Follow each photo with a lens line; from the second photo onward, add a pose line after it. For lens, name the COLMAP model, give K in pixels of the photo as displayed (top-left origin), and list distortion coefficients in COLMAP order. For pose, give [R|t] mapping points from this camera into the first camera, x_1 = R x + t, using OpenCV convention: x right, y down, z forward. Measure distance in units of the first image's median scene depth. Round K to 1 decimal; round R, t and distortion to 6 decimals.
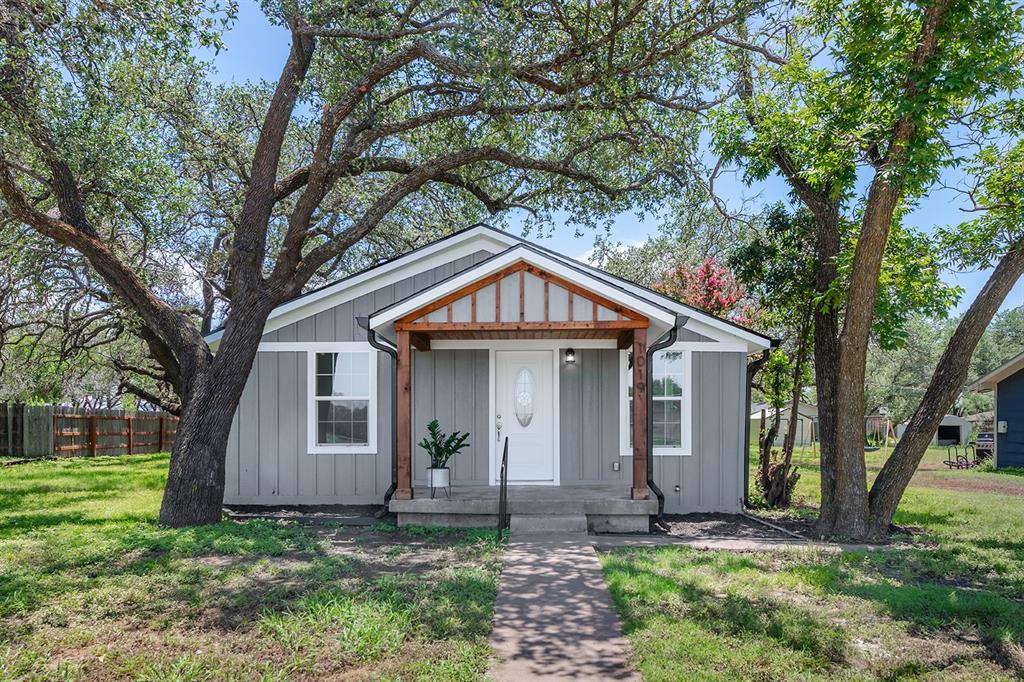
lens RADIAL K [[631.3, 0, 513.5], [0, 631.3, 411.5], [0, 0, 1]] dist [0.000608, 0.000057]
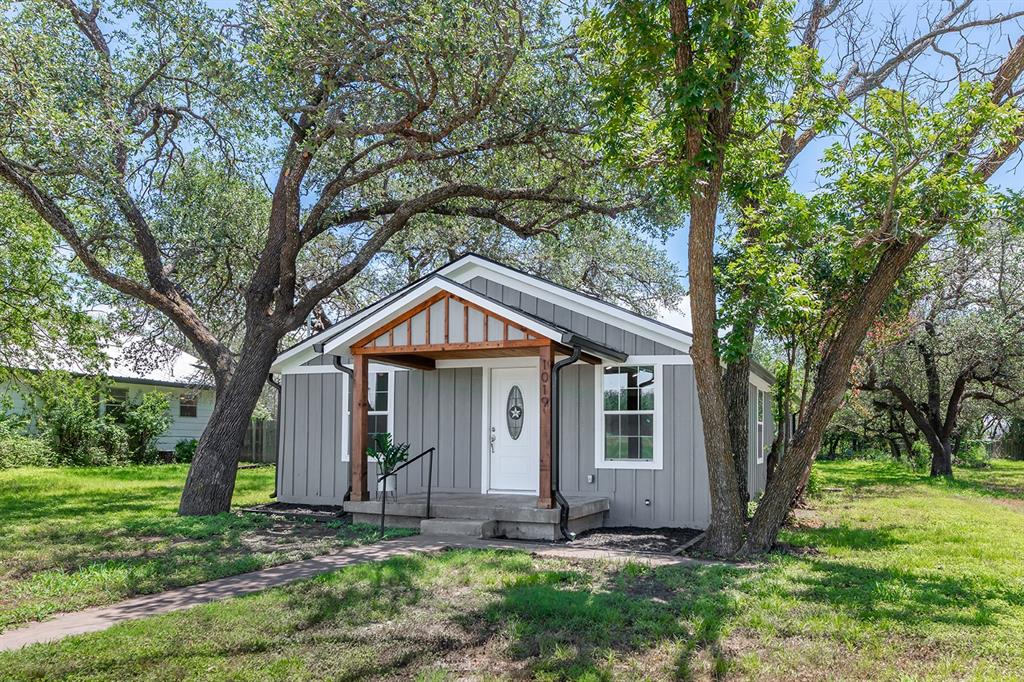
lens RADIAL K [[631.3, 0, 513.5], [0, 631.3, 411.5], [0, 0, 1]] dist [0.000608, 0.000057]
pose [[0.956463, -0.005141, -0.291808, 0.433275], [-0.001094, 0.999775, -0.021199, 0.000311], [0.291851, 0.020595, 0.956242, -0.020446]]
